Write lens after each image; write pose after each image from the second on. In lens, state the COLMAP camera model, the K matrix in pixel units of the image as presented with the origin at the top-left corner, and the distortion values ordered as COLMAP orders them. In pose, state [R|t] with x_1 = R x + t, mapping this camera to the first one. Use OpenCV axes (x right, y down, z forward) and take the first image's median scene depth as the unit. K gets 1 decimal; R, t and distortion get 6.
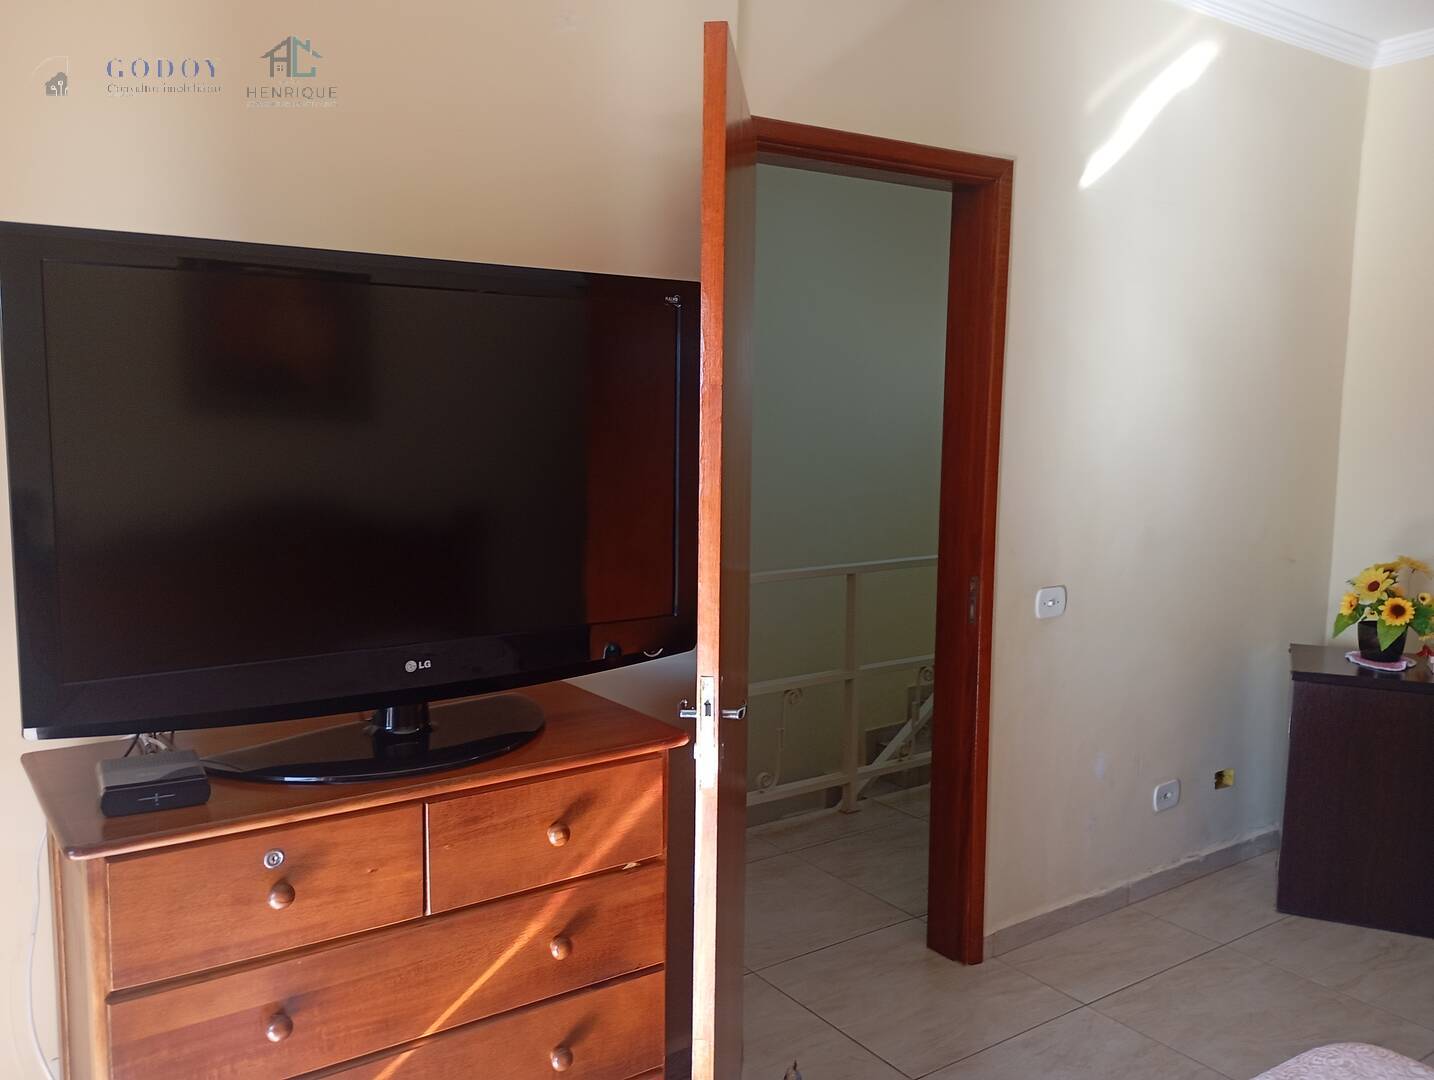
lens RADIAL K [[1155.3, 0, 717.0], [0, 1155.3, 540.0], [0, 0, 1]] dist [0.113189, -0.162557]
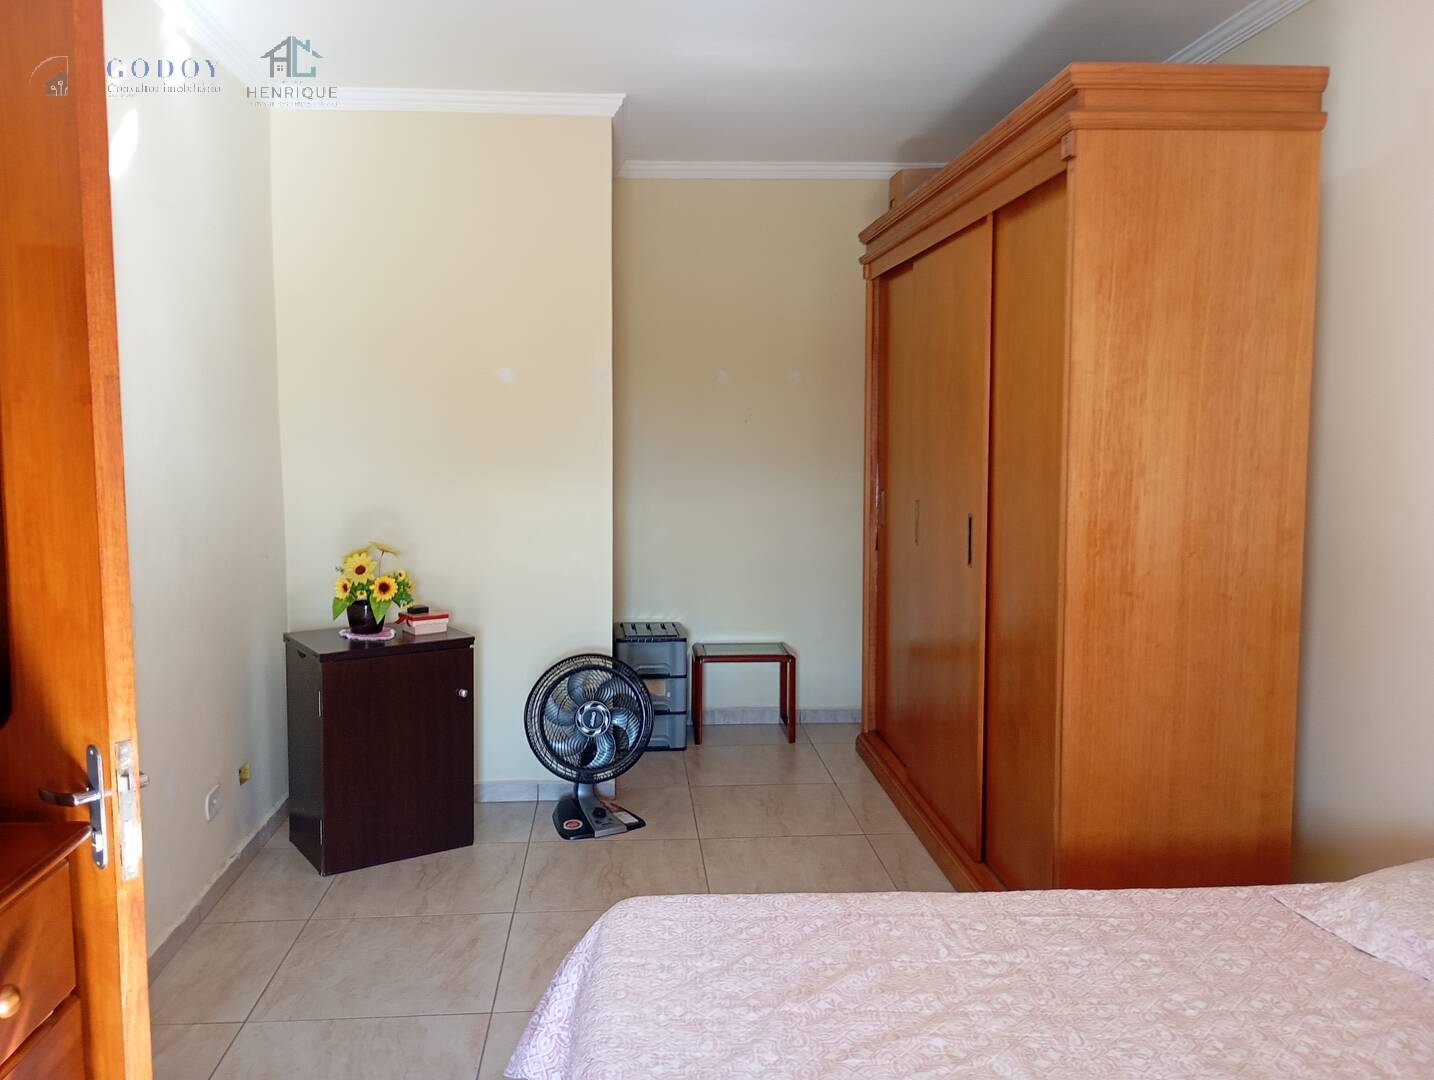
lens RADIAL K [[1155.3, 0, 717.0], [0, 1155.3, 540.0], [0, 0, 1]] dist [0.113189, -0.162557]
pose [[0.493938, -0.083545, 0.865474, -0.257196], [0.090729, 0.994892, 0.044257, -0.008601], [-0.864751, 0.056663, 0.498994, 0.127427]]
